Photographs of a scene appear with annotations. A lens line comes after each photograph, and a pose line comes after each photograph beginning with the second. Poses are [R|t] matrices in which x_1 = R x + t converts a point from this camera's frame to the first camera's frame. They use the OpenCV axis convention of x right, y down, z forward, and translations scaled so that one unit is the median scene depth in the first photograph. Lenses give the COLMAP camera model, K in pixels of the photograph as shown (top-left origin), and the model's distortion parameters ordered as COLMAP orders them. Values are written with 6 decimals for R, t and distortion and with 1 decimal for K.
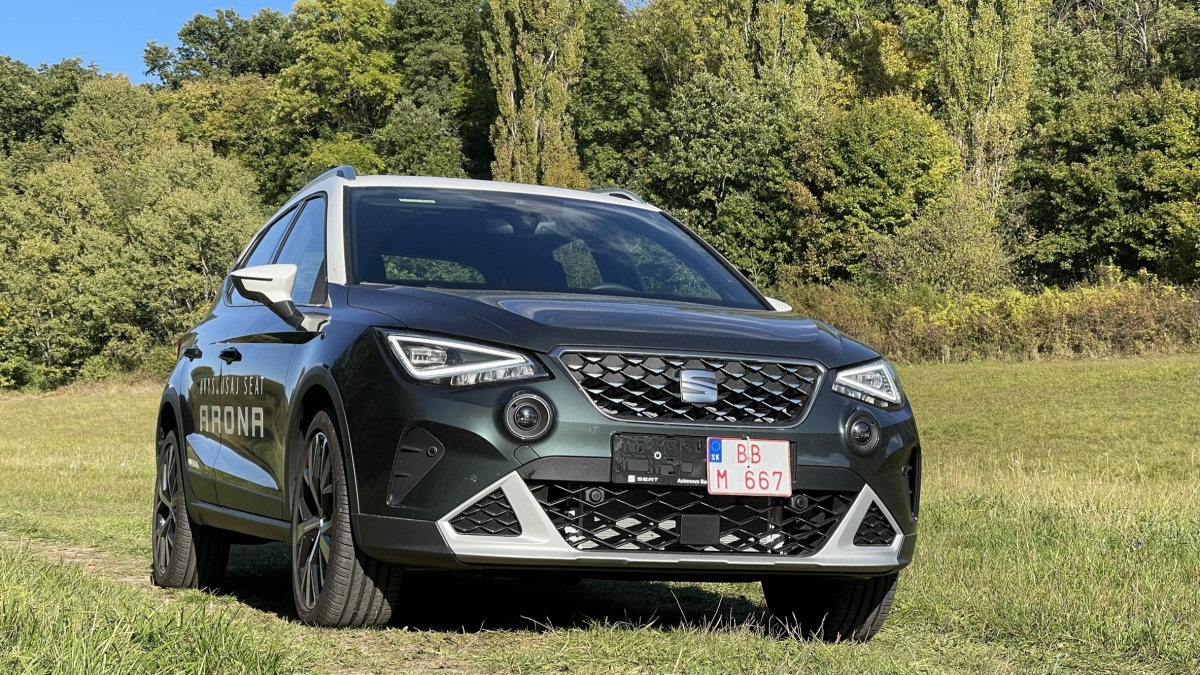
lens RADIAL K [[2204.0, 0, 600.0], [0, 2204.0, 337.5], [0, 0, 1]] dist [0.207437, -0.025871]
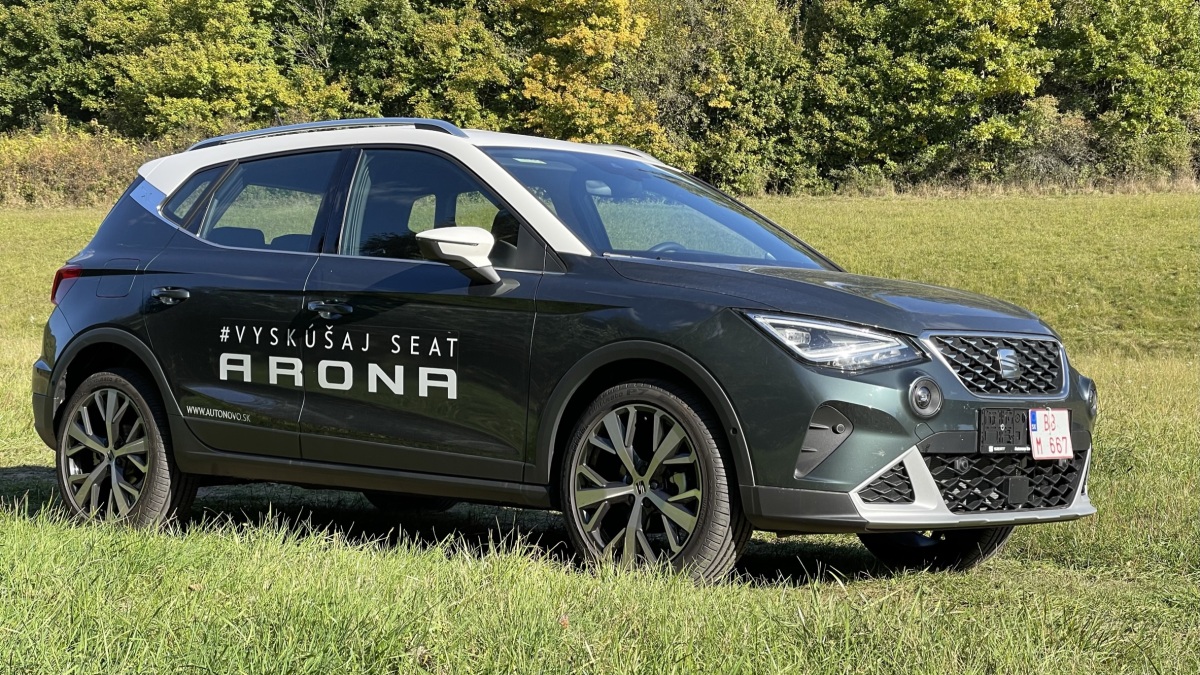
lens RADIAL K [[2204.0, 0, 600.0], [0, 2204.0, 337.5], [0, 0, 1]] dist [0.207437, -0.025871]
pose [[0.861243, -0.007486, 0.508137, -0.069812], [-0.030153, 0.997377, 0.065800, -0.005847], [-0.507297, -0.071992, 0.858759, 0.012322]]
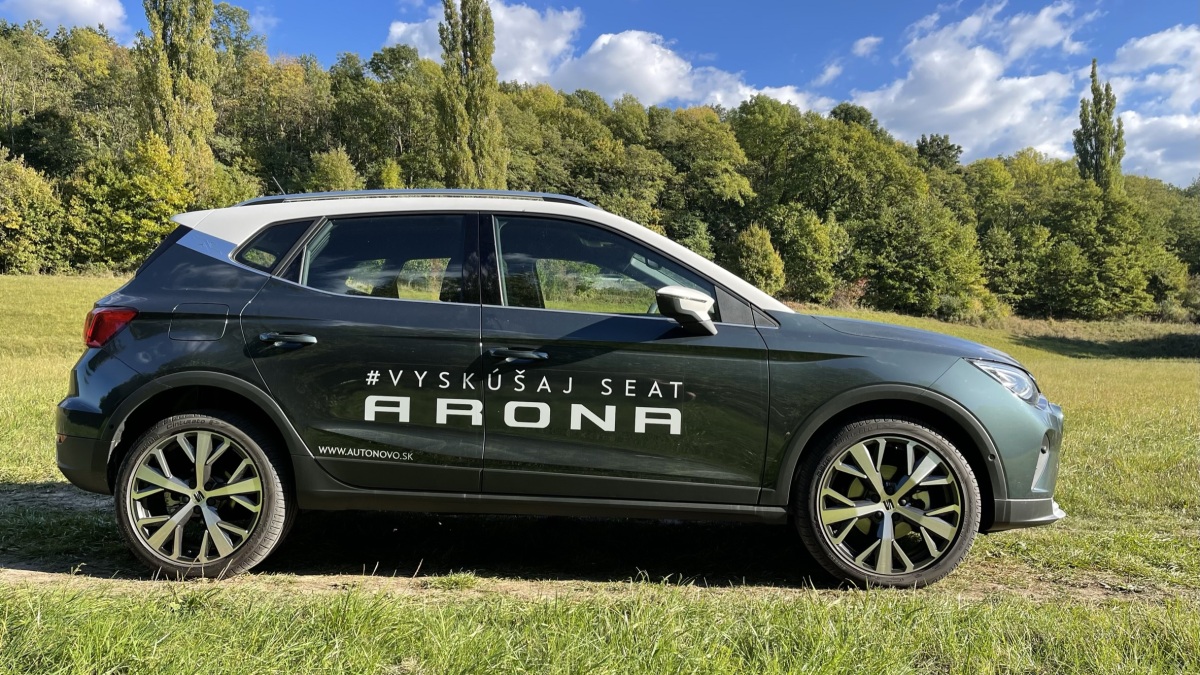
lens RADIAL K [[896.6, 0, 600.0], [0, 896.6, 337.5], [0, 0, 1]] dist [0.063433, -0.080160]
pose [[0.360978, 0.000745, 0.932574, -0.069919], [-0.064761, 0.997606, 0.024270, -0.001470], [-0.930323, -0.069155, 0.360162, 0.104457]]
